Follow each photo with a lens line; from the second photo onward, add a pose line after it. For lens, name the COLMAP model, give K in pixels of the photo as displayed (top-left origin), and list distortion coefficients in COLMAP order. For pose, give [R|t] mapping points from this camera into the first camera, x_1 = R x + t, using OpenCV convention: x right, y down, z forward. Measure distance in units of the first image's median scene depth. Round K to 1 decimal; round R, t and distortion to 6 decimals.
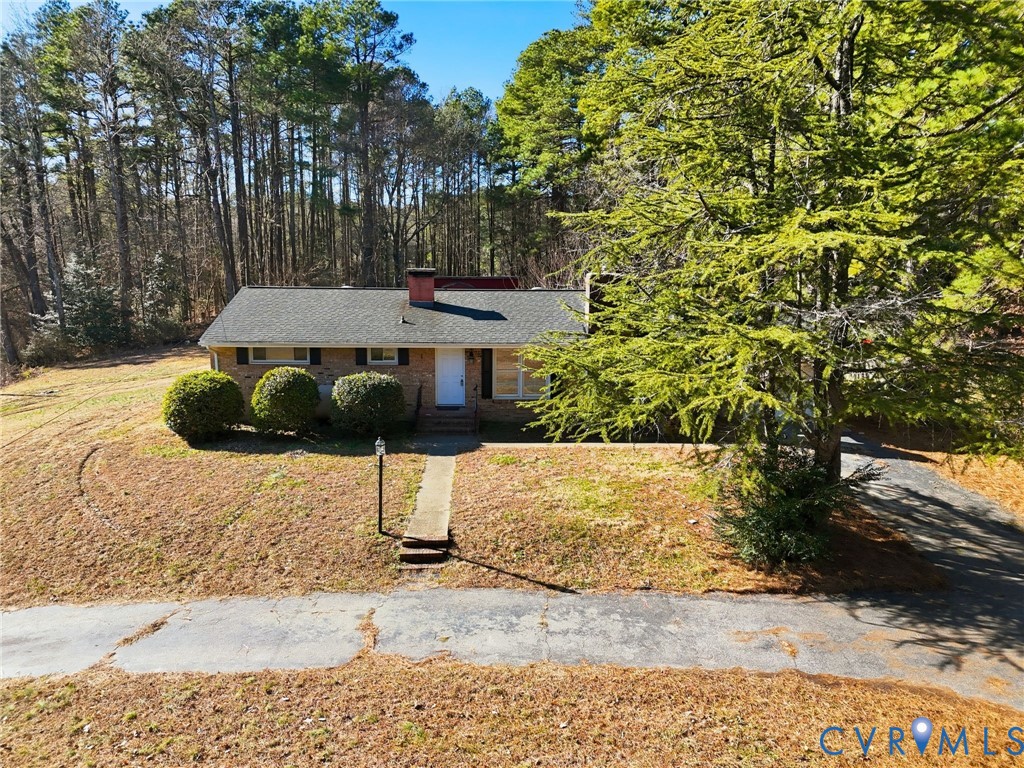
lens RADIAL K [[774.4, 0, 513.9], [0, 774.4, 380.7], [0, 0, 1]] dist [0.074655, -0.060368]
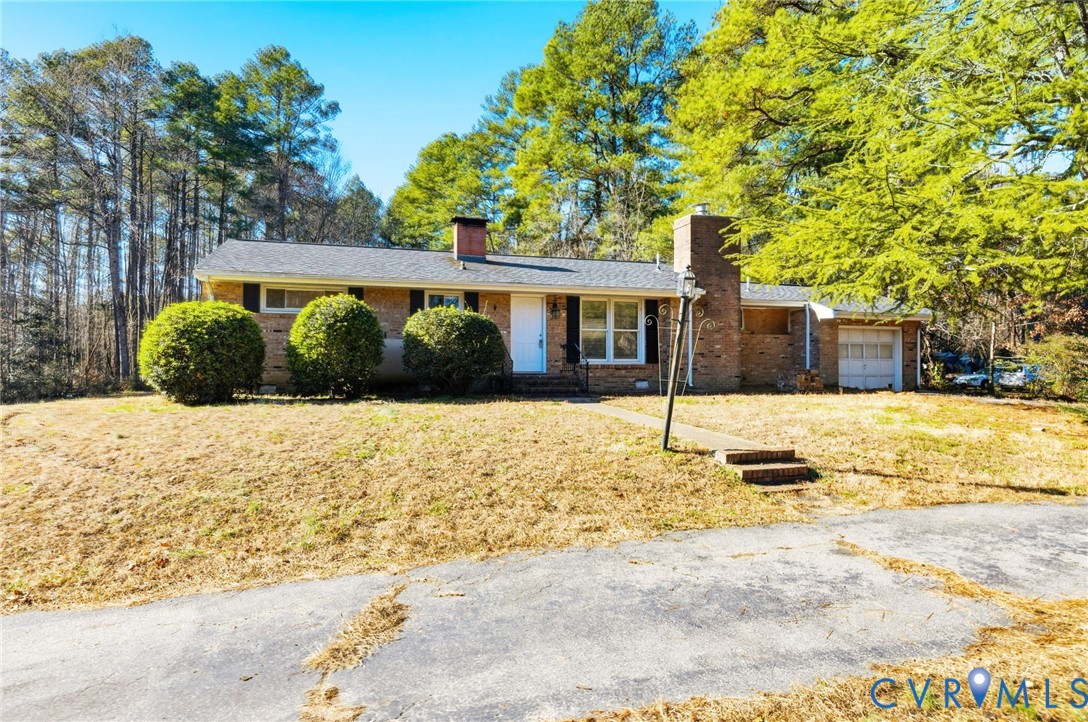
lens RADIAL K [[669.9, 0, 547.0], [0, 669.9, 350.5], [0, 0, 1]] dist [0.002704, -0.001697]
pose [[0.963762, -0.001537, 0.266758, -0.280526], [0.050819, 0.982728, -0.177941, 0.151358], [-0.261877, 0.185049, 0.947194, 0.403420]]
